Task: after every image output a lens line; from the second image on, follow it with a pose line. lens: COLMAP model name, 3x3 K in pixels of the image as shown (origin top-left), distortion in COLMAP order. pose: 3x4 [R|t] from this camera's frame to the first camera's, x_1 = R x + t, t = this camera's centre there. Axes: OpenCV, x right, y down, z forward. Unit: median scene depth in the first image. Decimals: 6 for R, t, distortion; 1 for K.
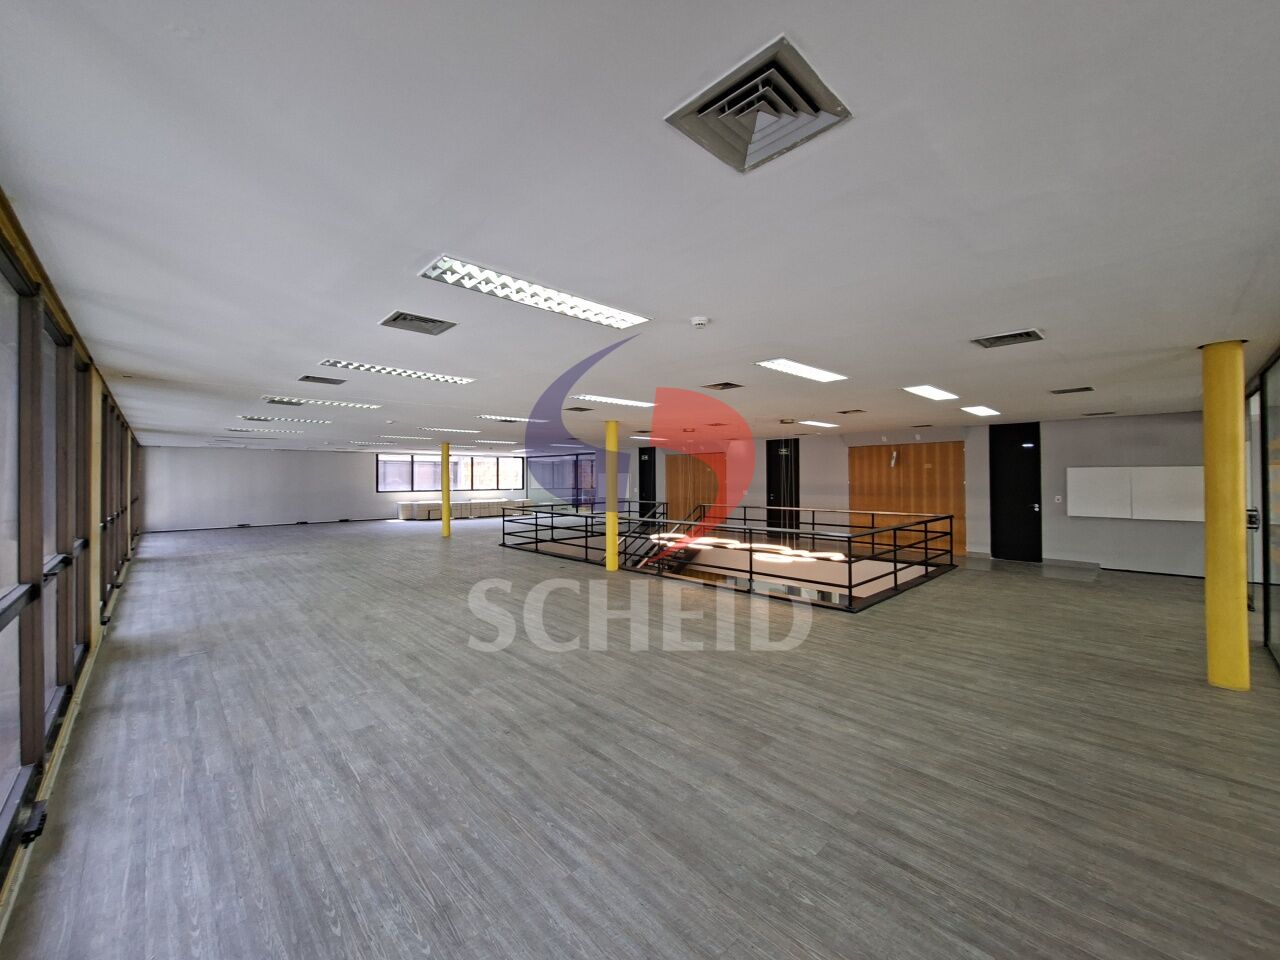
lens RADIAL K [[505.3, 0, 640.0], [0, 505.3, 480.0], [0, 0, 1]] dist [0.000046, 0.000146]
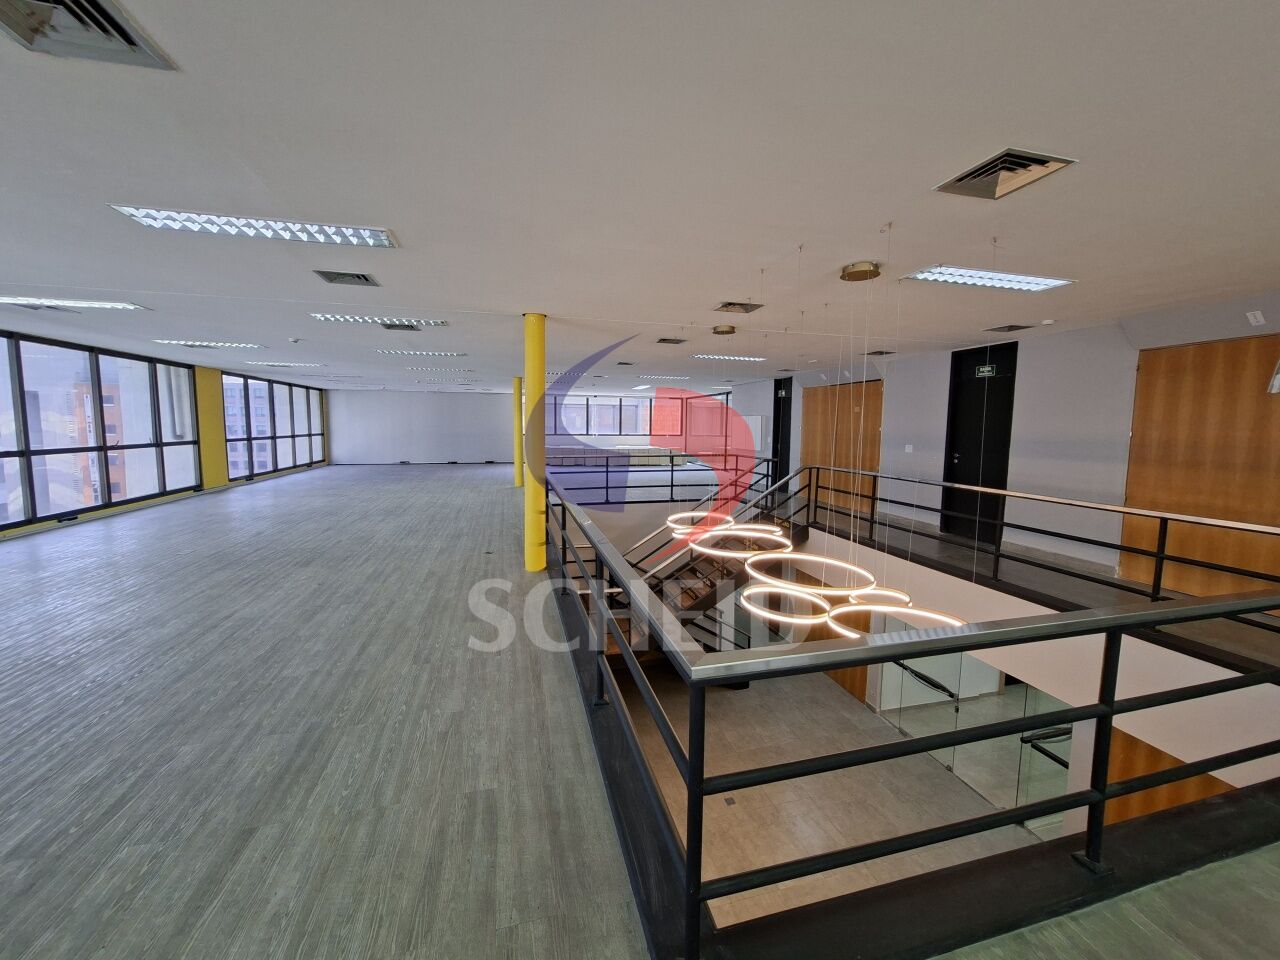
lens RADIAL K [[505.3, 0, 640.0], [0, 505.3, 480.0], [0, 0, 1]] dist [0.000046, 0.000146]
pose [[0.877591, 0.066253, -0.474811, 0.226942], [-0.017079, 0.994097, 0.107144, 0.003977], [0.479106, -0.085919, 0.873542, 0.376598]]
